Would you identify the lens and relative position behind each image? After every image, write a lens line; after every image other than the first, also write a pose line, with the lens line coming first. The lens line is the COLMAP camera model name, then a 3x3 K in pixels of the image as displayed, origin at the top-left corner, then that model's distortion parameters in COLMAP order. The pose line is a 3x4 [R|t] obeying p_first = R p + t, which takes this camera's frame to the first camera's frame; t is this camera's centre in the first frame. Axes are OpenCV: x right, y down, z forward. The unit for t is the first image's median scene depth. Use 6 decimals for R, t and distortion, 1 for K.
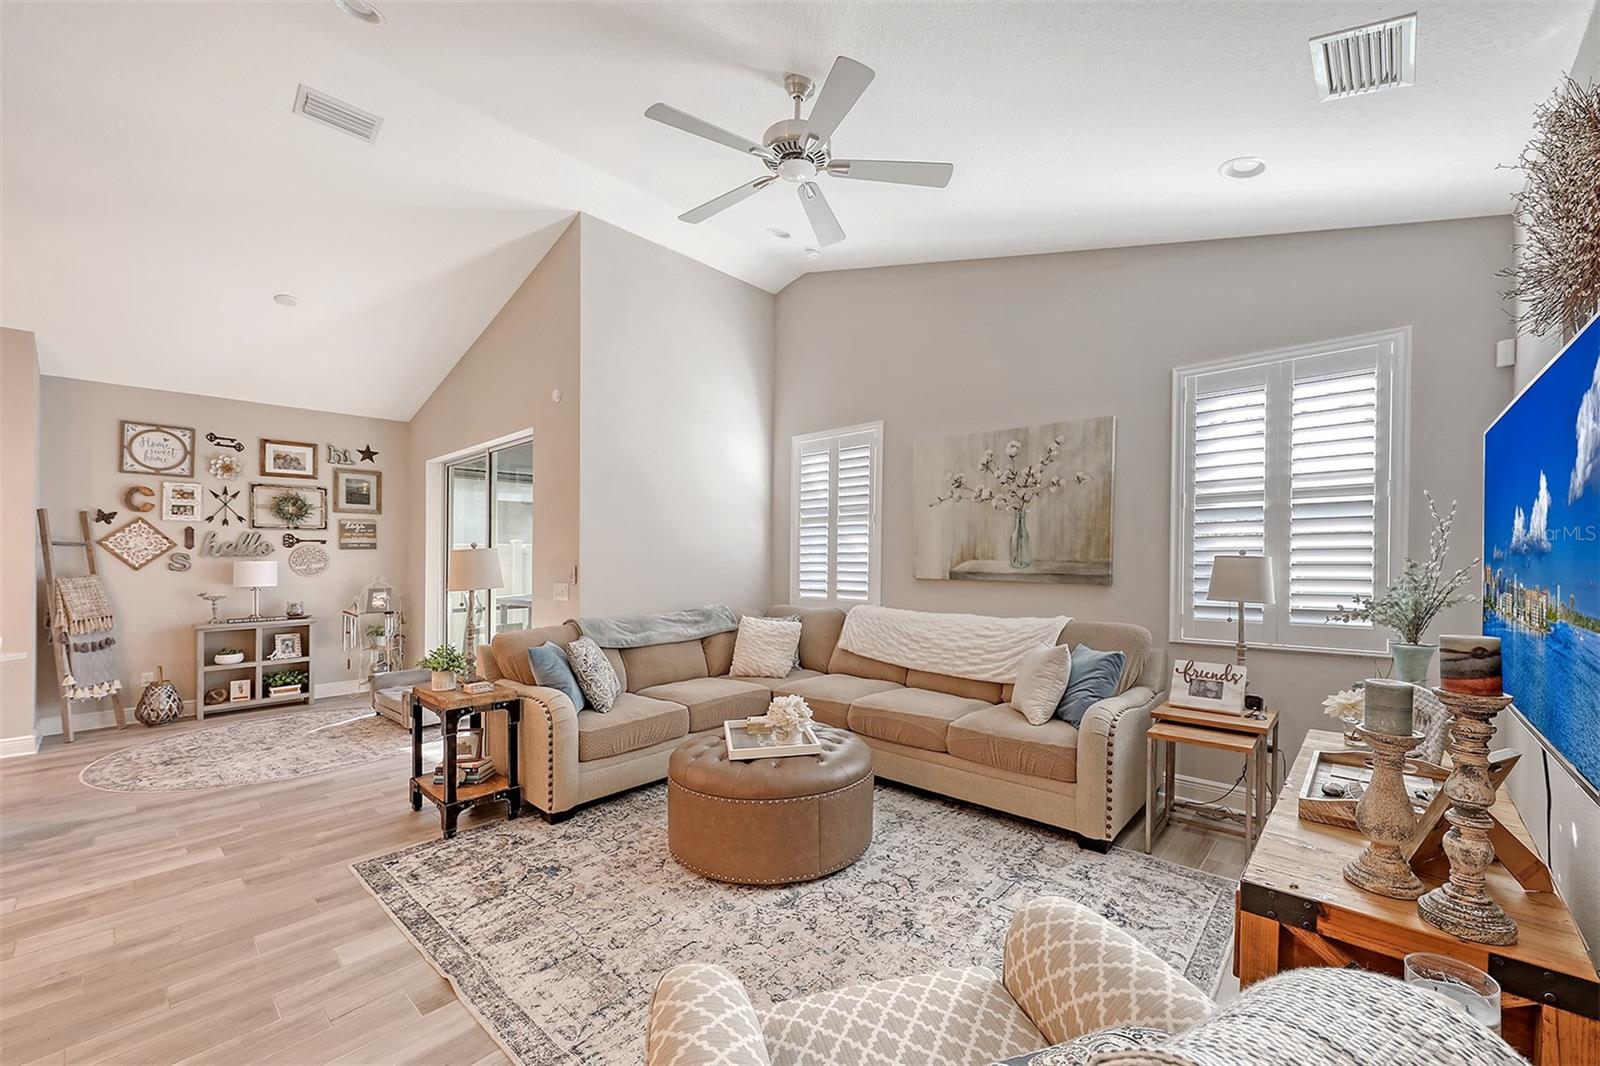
lens RADIAL K [[633.2, 0, 806.9], [0, 633.2, 562.9], [0, 0, 1]] dist [0.006087, -0.002622]
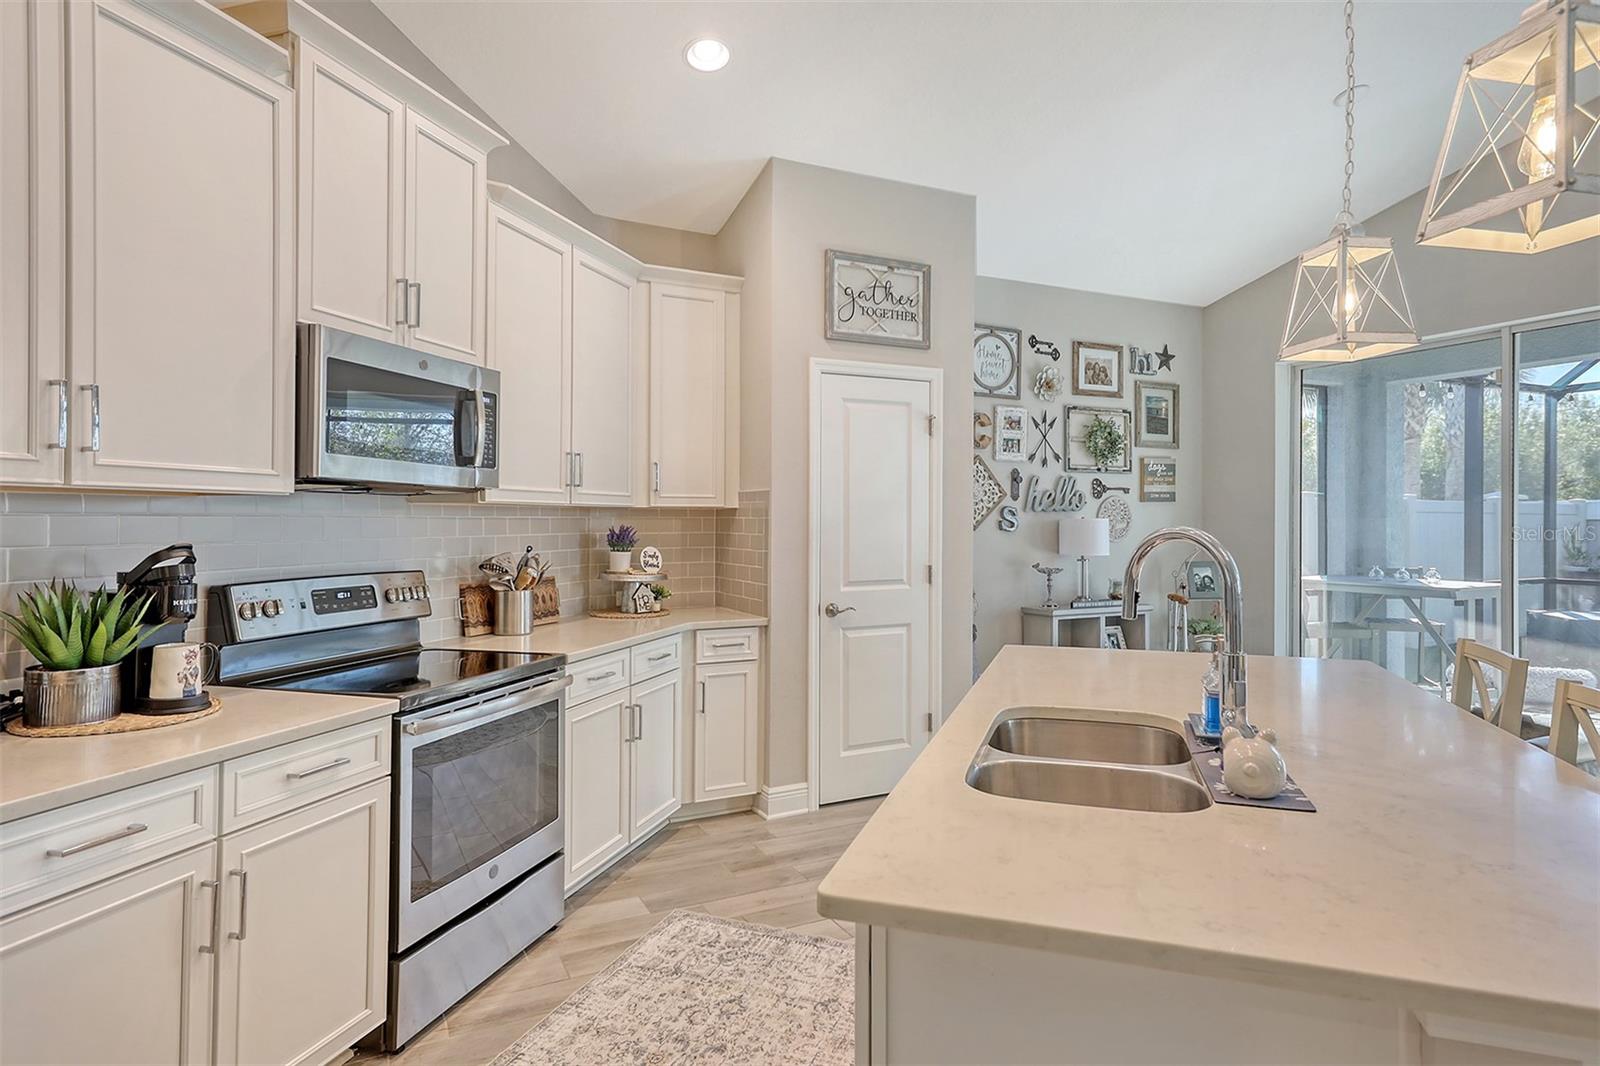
lens RADIAL K [[877.5, 0, 780.2], [0, 877.5, 523.5], [0, 0, 1]] dist [0.019495, 0.000316]
pose [[0.924102, 0.005066, -0.382112, -0.900830], [-0.007437, 0.999961, -0.004729, 0.011165], [0.382074, 0.007212, 0.924104, -0.004431]]
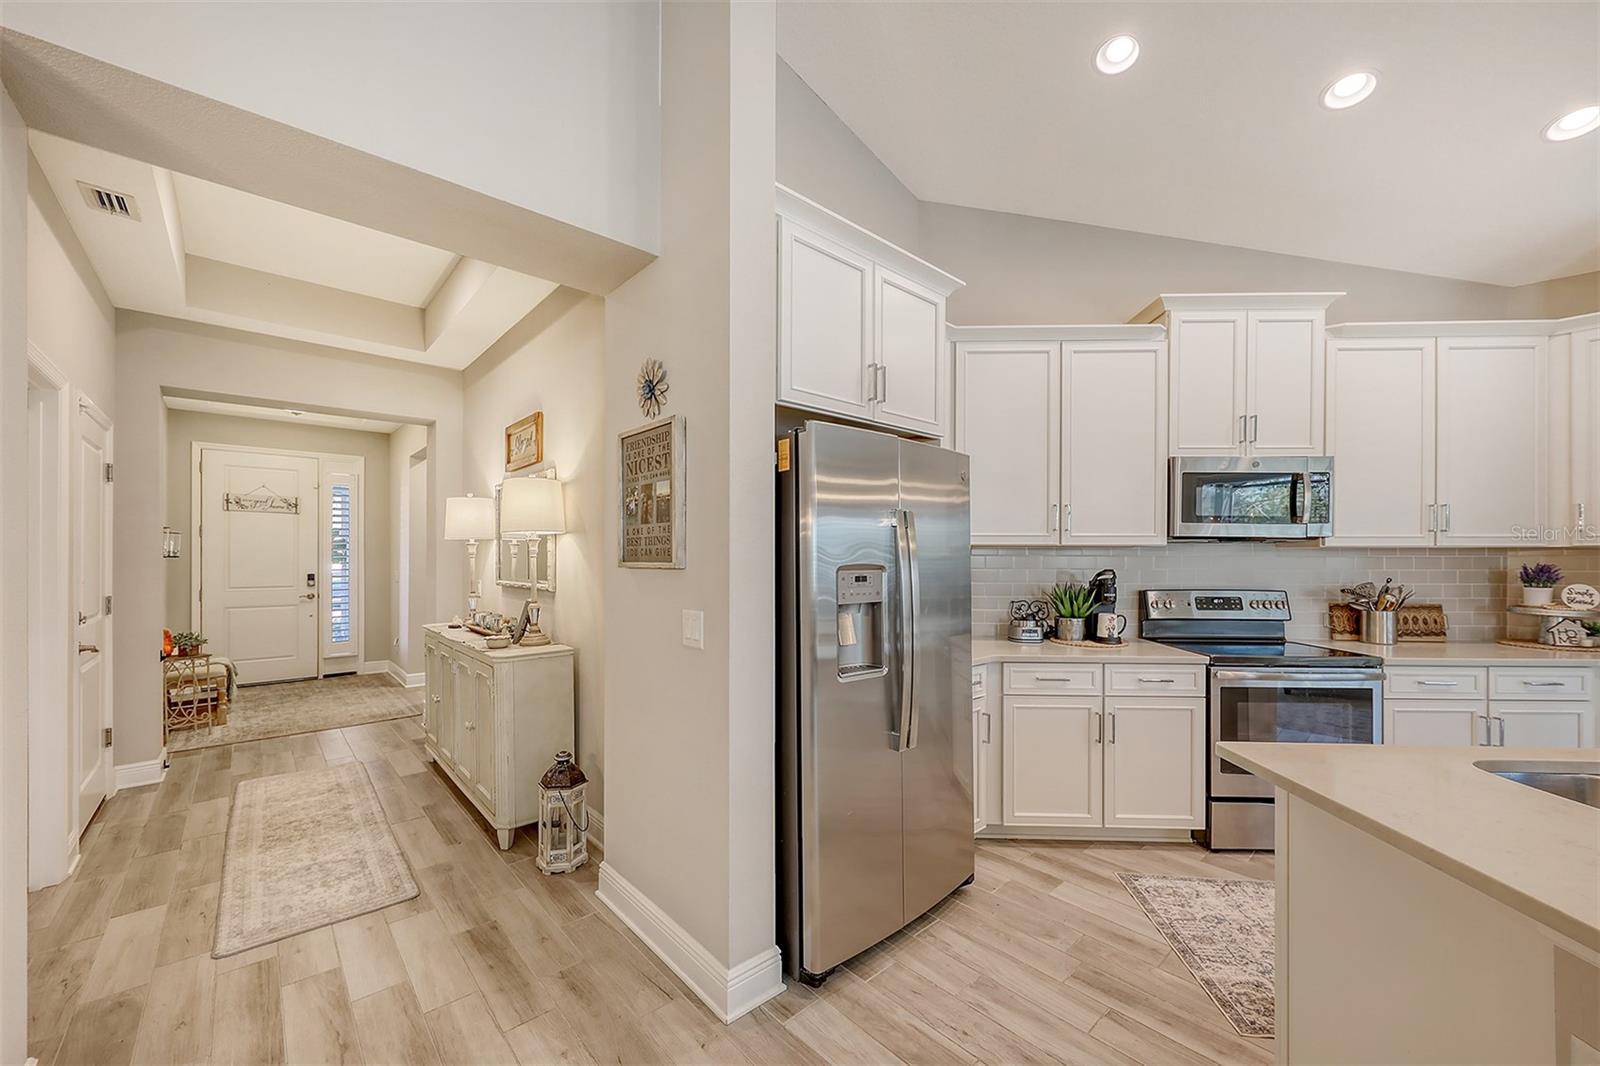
lens RADIAL K [[633.2, 0, 802.1], [0, 633.2, 545.8], [0, 0, 1]] dist [0.006087, -0.002622]
pose [[-0.100393, -0.010688, -0.994890, -0.641754], [-0.010314, 0.999900, -0.009701, 0.006622], [0.994894, 0.009287, -0.100493, 0.017581]]
